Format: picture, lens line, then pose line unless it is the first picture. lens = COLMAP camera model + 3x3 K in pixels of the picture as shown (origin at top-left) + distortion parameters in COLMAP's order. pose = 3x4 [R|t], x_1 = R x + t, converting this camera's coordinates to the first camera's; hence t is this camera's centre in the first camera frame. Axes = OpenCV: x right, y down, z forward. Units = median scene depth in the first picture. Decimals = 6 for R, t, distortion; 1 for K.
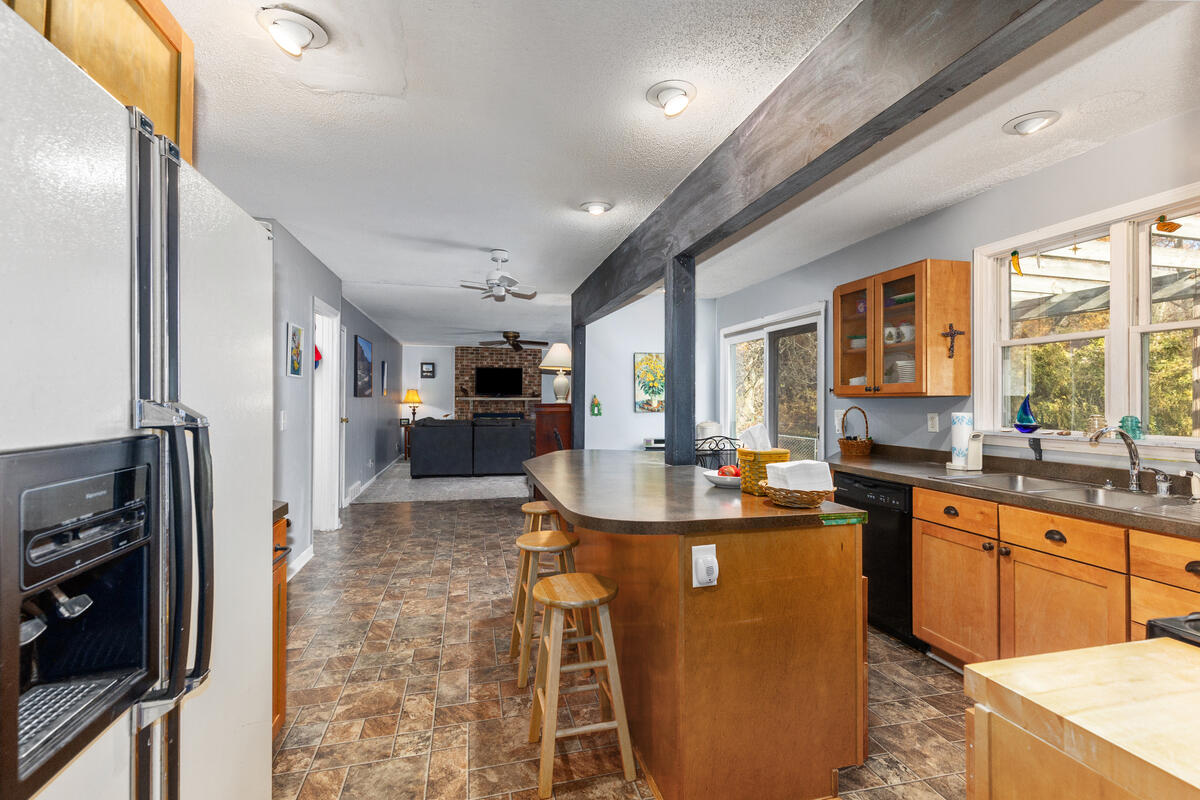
lens RADIAL K [[520.9, 0, 600.0], [0, 520.9, 400.0], [0, 0, 1]] dist [0.000905, 0.000538]
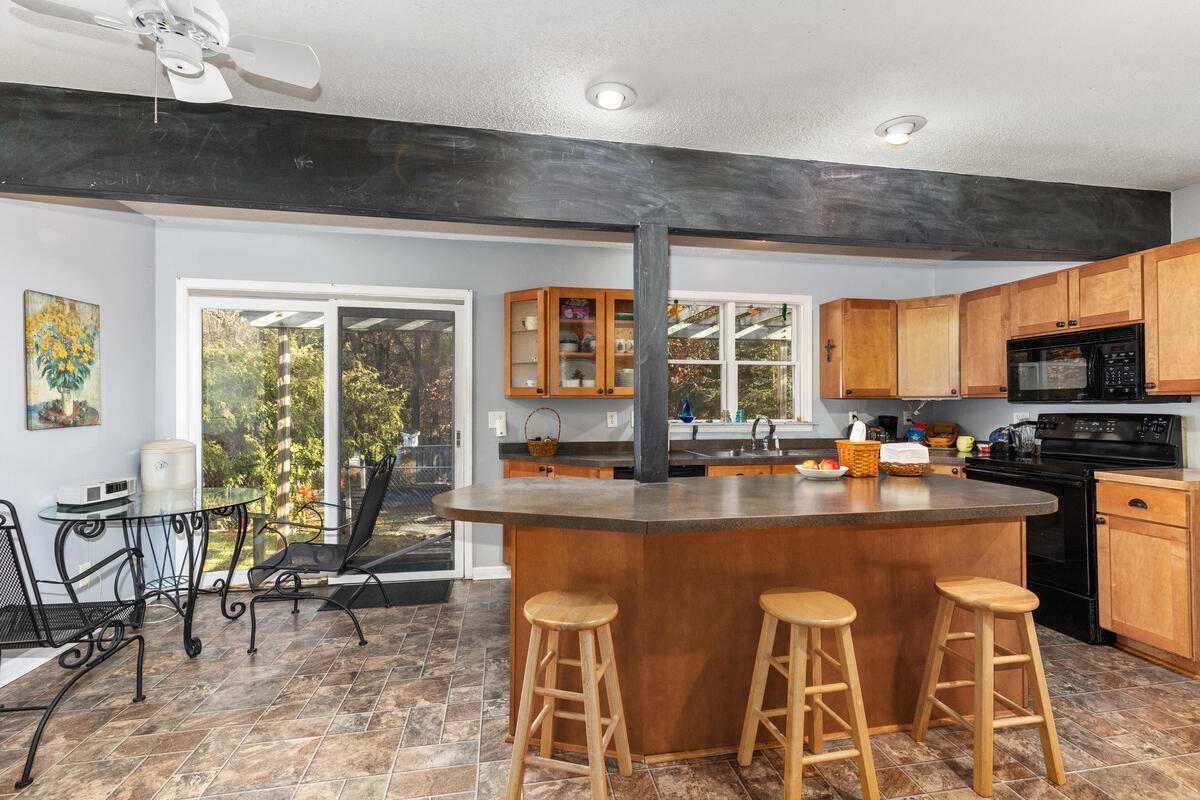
lens RADIAL K [[520.9, 0, 600.0], [0, 520.9, 400.0], [0, 0, 1]] dist [0.000905, 0.000538]
pose [[0.075405, -0.006605, 0.997131, -0.582712], [-0.004095, 0.999968, 0.006933, -0.010840], [-0.997145, -0.004606, 0.075375, 0.911779]]
